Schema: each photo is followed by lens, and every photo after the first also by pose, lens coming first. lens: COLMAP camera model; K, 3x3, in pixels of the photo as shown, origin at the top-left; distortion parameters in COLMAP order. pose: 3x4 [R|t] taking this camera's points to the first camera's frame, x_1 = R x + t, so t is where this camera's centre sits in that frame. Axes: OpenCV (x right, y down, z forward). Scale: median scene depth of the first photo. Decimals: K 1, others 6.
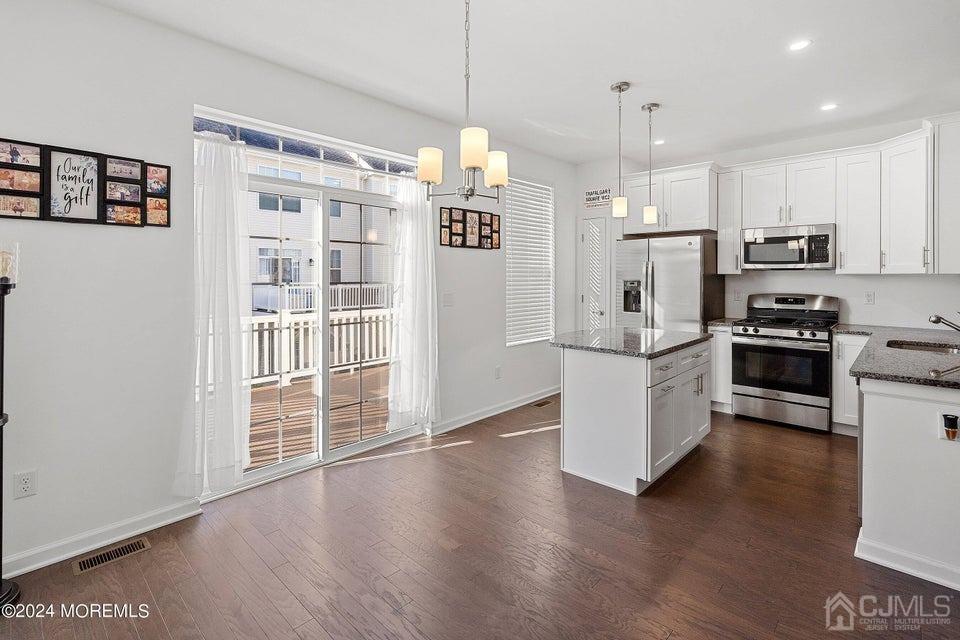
lens RADIAL K [[451.8, 0, 484.0], [0, 451.8, 272.8], [0, 0, 1]] dist [0.002816, -0.000525]
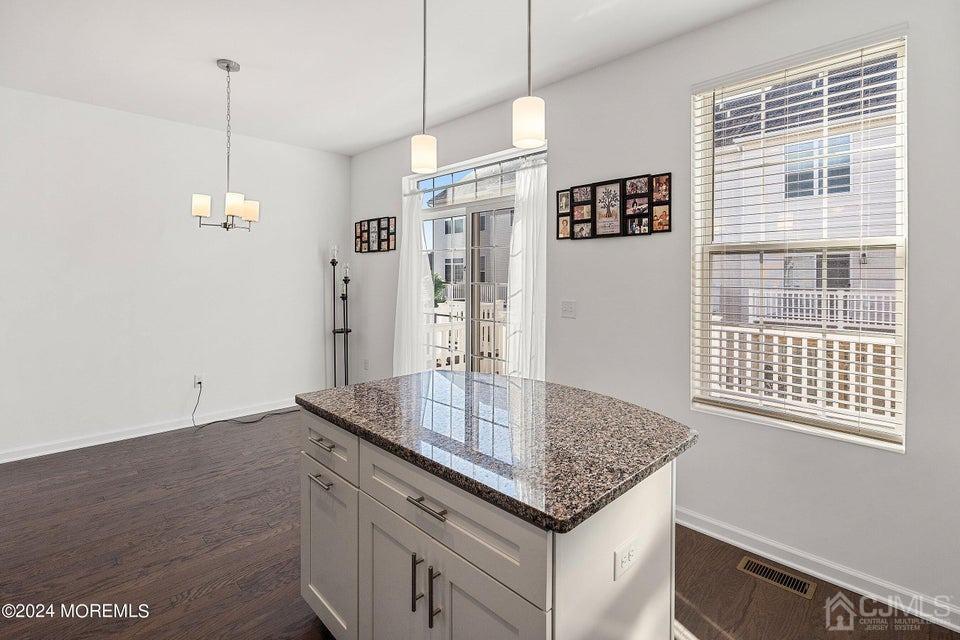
lens RADIAL K [[451.8, 0, 485.7], [0, 451.8, 281.1], [0, 0, 1]] dist [0.002816, -0.000525]
pose [[-0.039588, 0.018267, -0.999049, 0.668743], [0.007699, 0.999809, 0.017976, -0.002907], [0.999186, -0.006980, -0.039721, 0.858898]]
